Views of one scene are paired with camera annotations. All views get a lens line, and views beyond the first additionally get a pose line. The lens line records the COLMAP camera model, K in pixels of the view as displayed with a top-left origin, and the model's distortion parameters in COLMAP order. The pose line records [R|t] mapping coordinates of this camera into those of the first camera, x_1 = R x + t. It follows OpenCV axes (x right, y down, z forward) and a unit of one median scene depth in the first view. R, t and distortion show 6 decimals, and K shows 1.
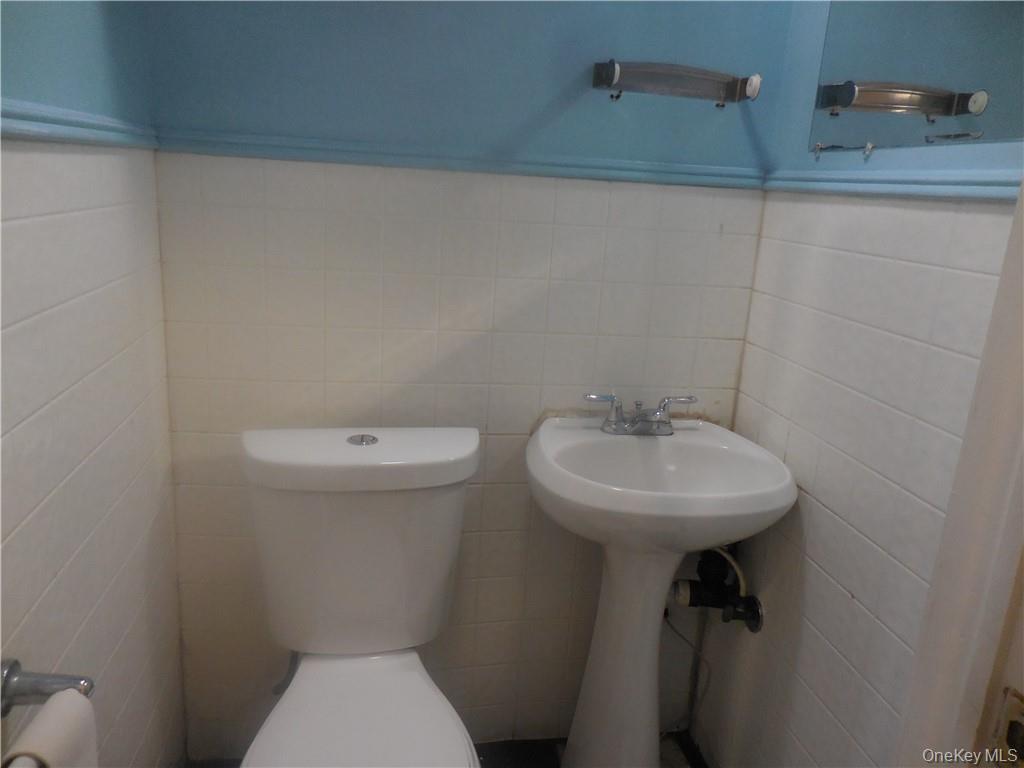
lens RADIAL K [[773.3, 0, 512.0], [0, 773.3, 384.0], [0, 0, 1]] dist [-0.005541, 0.003853]
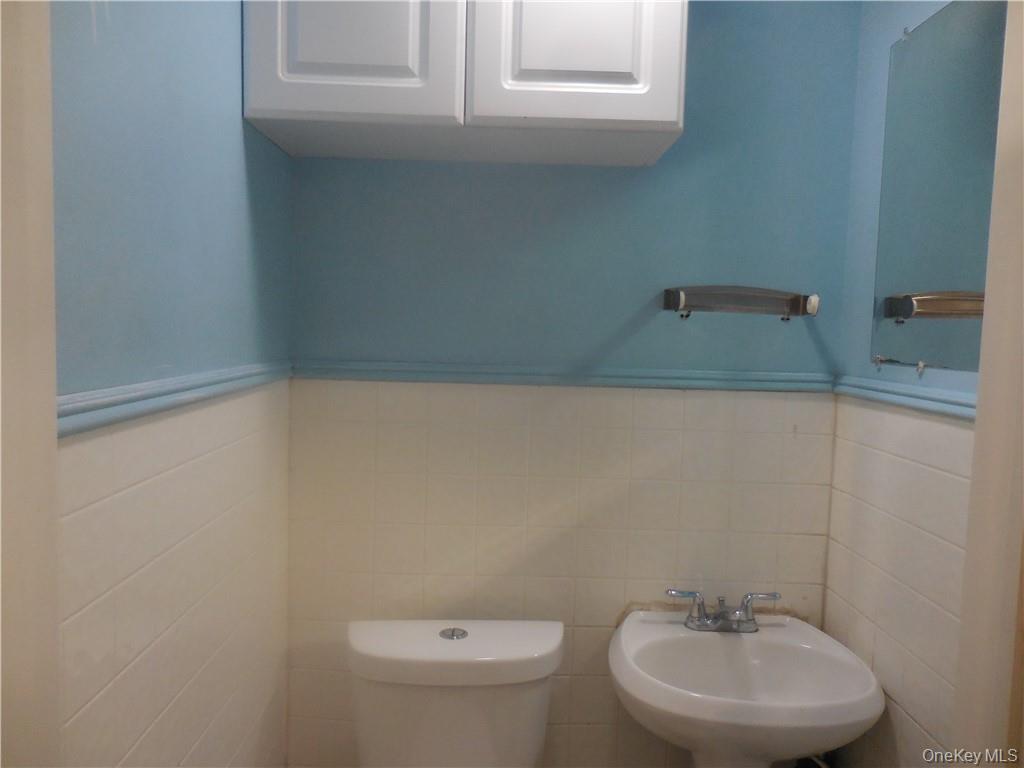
lens RADIAL K [[773.3, 0, 512.0], [0, 773.3, 384.0], [0, 0, 1]] dist [-0.005541, 0.003853]
pose [[0.987245, -0.019834, -0.157968, 0.059370], [-0.010794, 0.981588, -0.190706, -0.058774], [0.158842, 0.189978, 0.968854, -0.094828]]
